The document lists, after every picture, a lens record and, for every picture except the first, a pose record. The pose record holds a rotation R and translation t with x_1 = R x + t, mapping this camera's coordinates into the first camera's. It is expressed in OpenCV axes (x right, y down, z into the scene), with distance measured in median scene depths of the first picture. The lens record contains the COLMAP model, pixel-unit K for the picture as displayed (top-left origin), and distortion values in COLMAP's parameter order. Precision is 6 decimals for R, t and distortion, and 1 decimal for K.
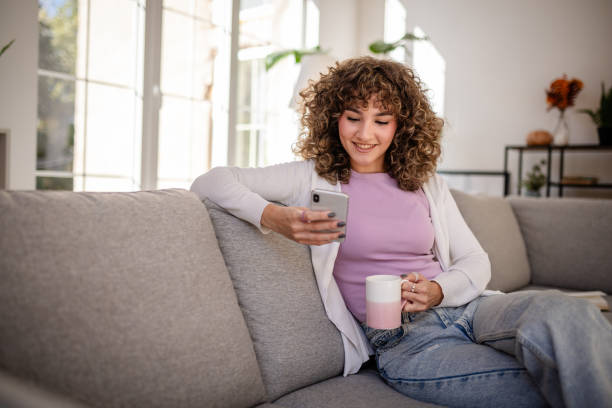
lens RADIAL K [[608.0, 0, 306.0], [0, 608.0, 204.0], [0, 0, 1]] dist [-0.020471, -0.004693]
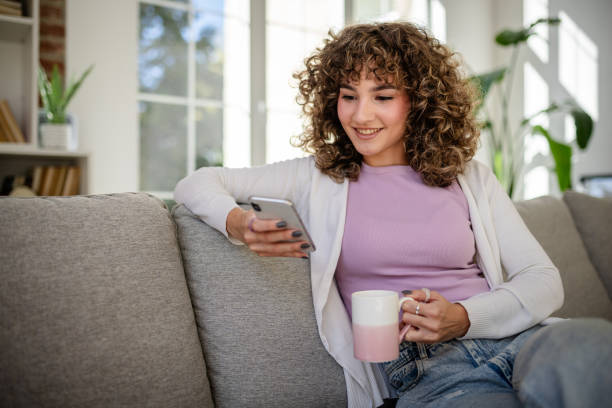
lens RADIAL K [[608.0, 0, 306.0], [0, 608.0, 204.0], [0, 0, 1]] dist [-0.020471, -0.004693]
pose [[0.951911, -0.039592, -0.303805, 0.262639], [0.027441, 0.998647, -0.044162, 0.032878], [0.305143, 0.033701, 0.951710, 0.229673]]
